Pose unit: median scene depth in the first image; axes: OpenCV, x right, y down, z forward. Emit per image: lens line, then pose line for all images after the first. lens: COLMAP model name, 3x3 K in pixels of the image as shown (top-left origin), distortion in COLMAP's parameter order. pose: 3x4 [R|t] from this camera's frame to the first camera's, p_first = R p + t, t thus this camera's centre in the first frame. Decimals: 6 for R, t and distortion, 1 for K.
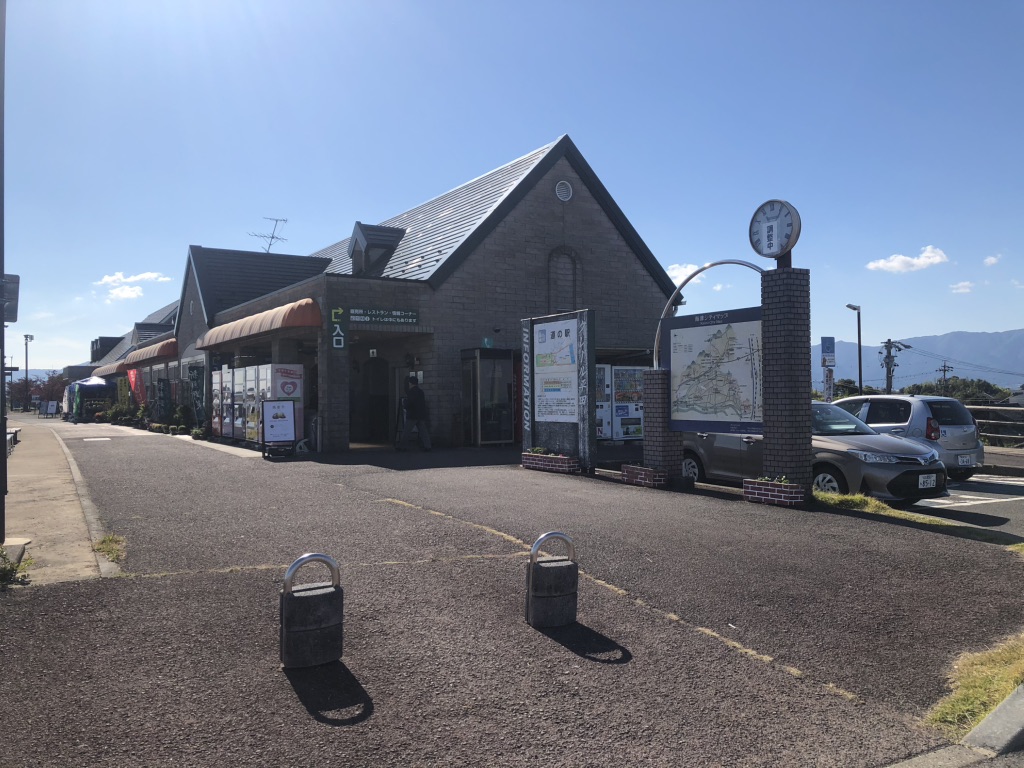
lens RADIAL K [[841.8, 0, 532.7], [0, 841.8, 384.2], [0, 0, 1]] dist [0.165776, -0.402069]
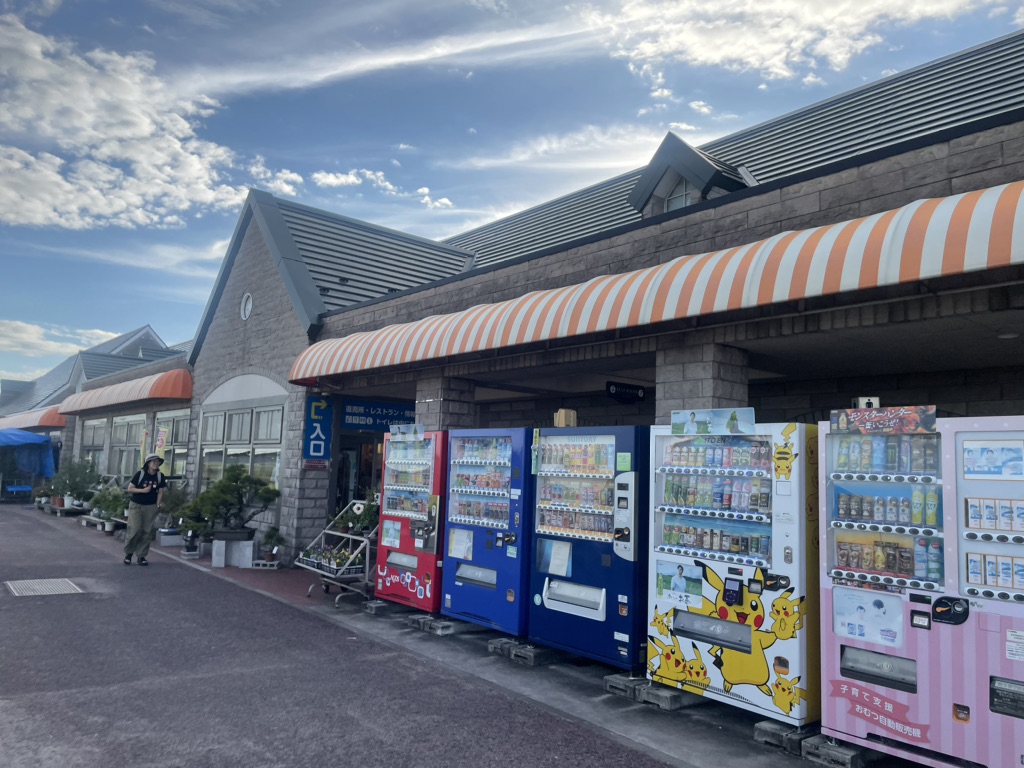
lens RADIAL K [[762.8, 0, 509.2], [0, 762.8, 396.8], [0, 0, 1]] dist [0.086098, -0.131462]
pose [[0.990008, 0.062152, 0.126571, -0.436861], [-0.051256, 0.994837, -0.087595, -0.003687], [-0.131362, 0.080232, 0.988082, 0.769273]]
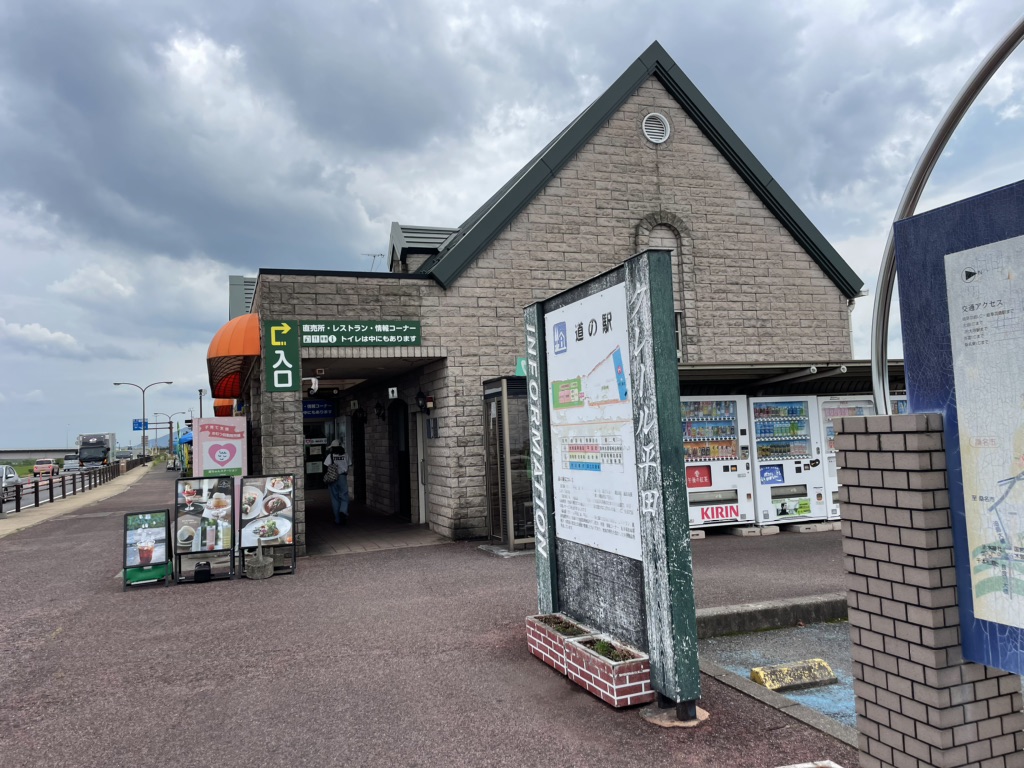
lens RADIAL K [[773.2, 0, 514.0], [0, 773.2, 366.2], [0, 0, 1]] dist [0.097350, -0.137243]
pose [[0.976331, -0.051545, -0.210051, 0.050815], [0.037789, 0.996902, -0.068985, -0.012025], [0.212956, 0.059414, 0.975254, 0.444160]]
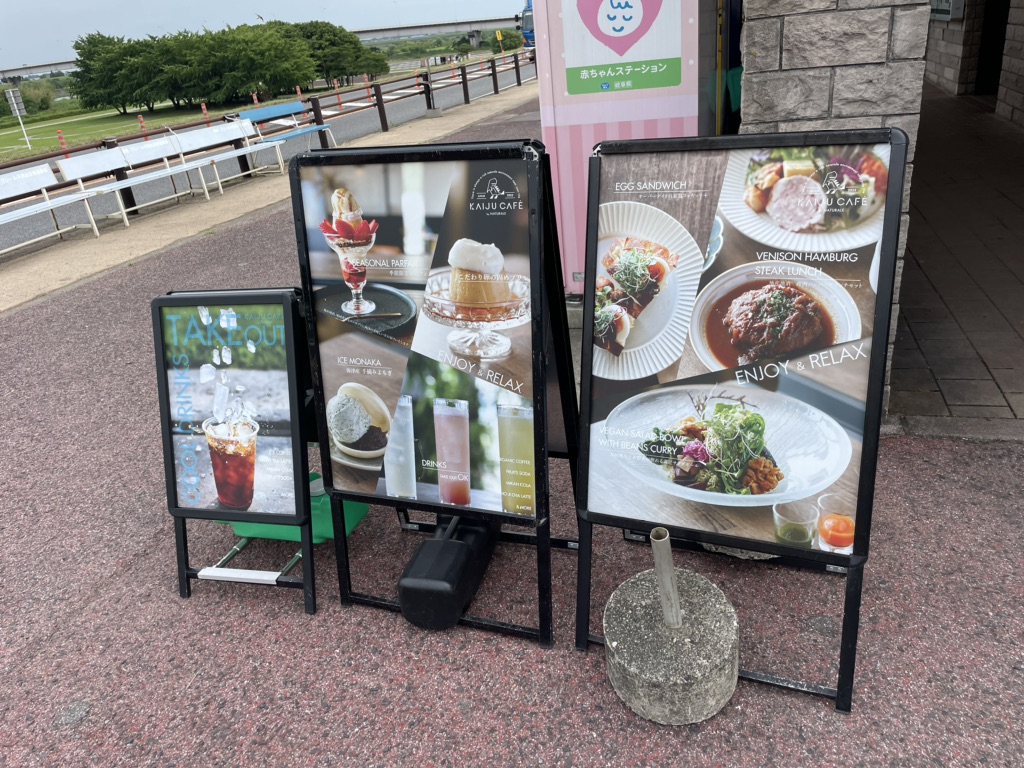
lens RADIAL K [[773.2, 0, 514.0], [0, 773.2, 366.2], [0, 0, 1]] dist [0.097350, -0.137243]
pose [[0.663609, 0.247238, -0.706042, -0.147540], [0.103538, 0.904368, 0.414002, 0.000942], [0.740880, -0.347838, 0.574549, 0.802020]]
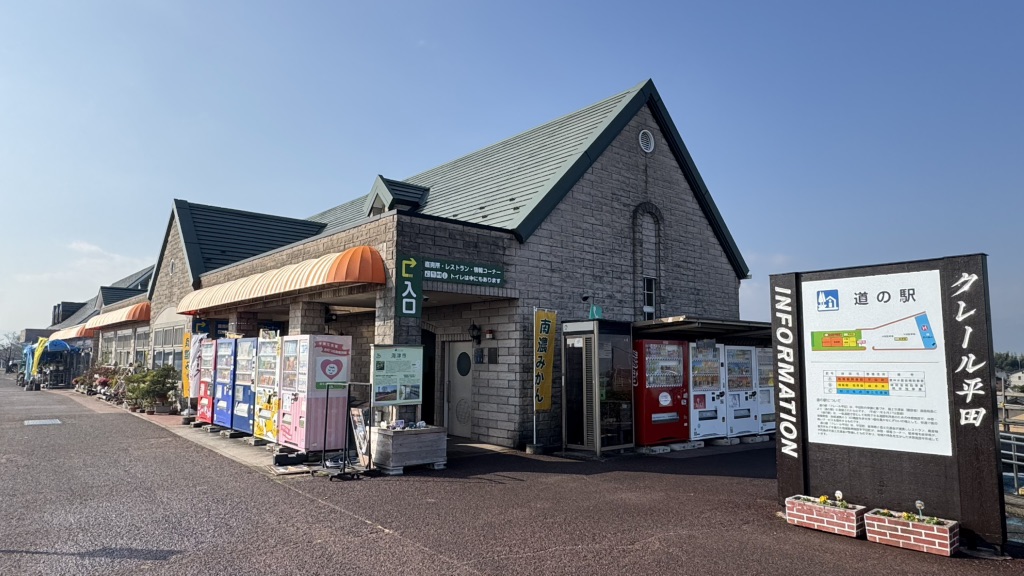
lens RADIAL K [[643.9, 0, 512.0], [0, 643.9, 288.0], [0, 0, 1]] dist [-0.000675, -0.001296]
pose [[0.989928, 0.032201, 0.137860, -0.201340], [-0.018586, 0.994921, -0.098932, -0.011622], [-0.140345, 0.095373, 0.985498, 0.416125]]
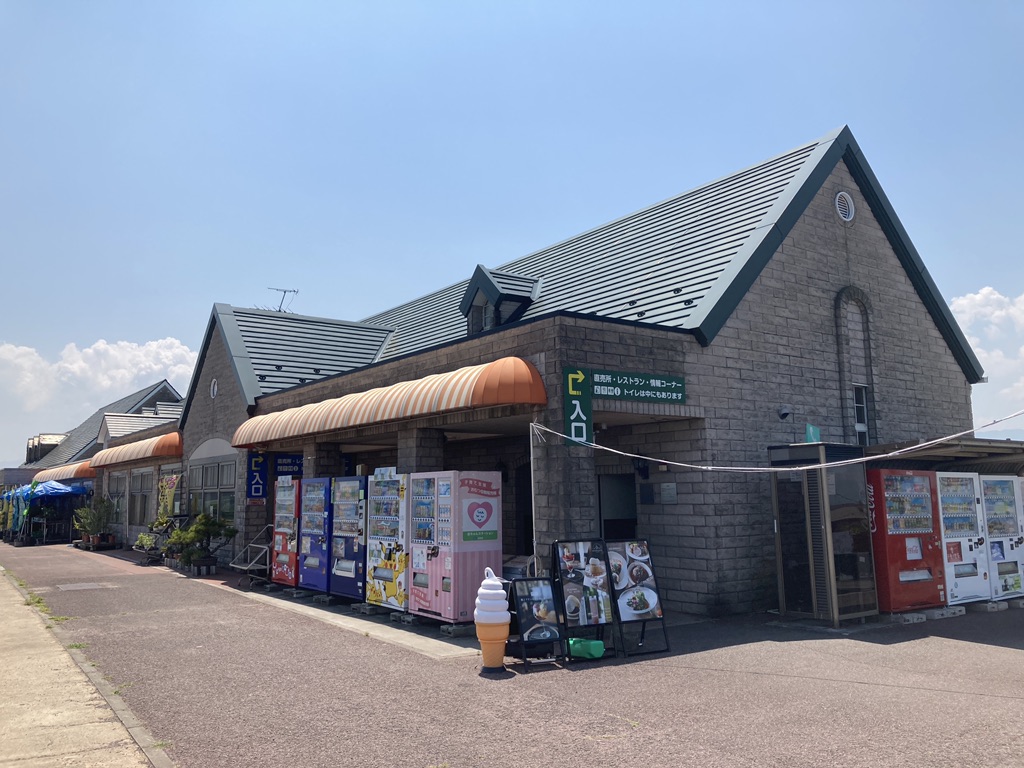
lens RADIAL K [[846.7, 0, 508.7], [0, 846.7, 353.1], [0, 0, 1]] dist [0.040150, -0.068167]
pose [[0.998417, 0.009763, 0.055395, -0.282537], [-0.001105, 0.988034, -0.154234, -0.013498], [-0.056238, 0.153929, 0.986480, 0.409445]]
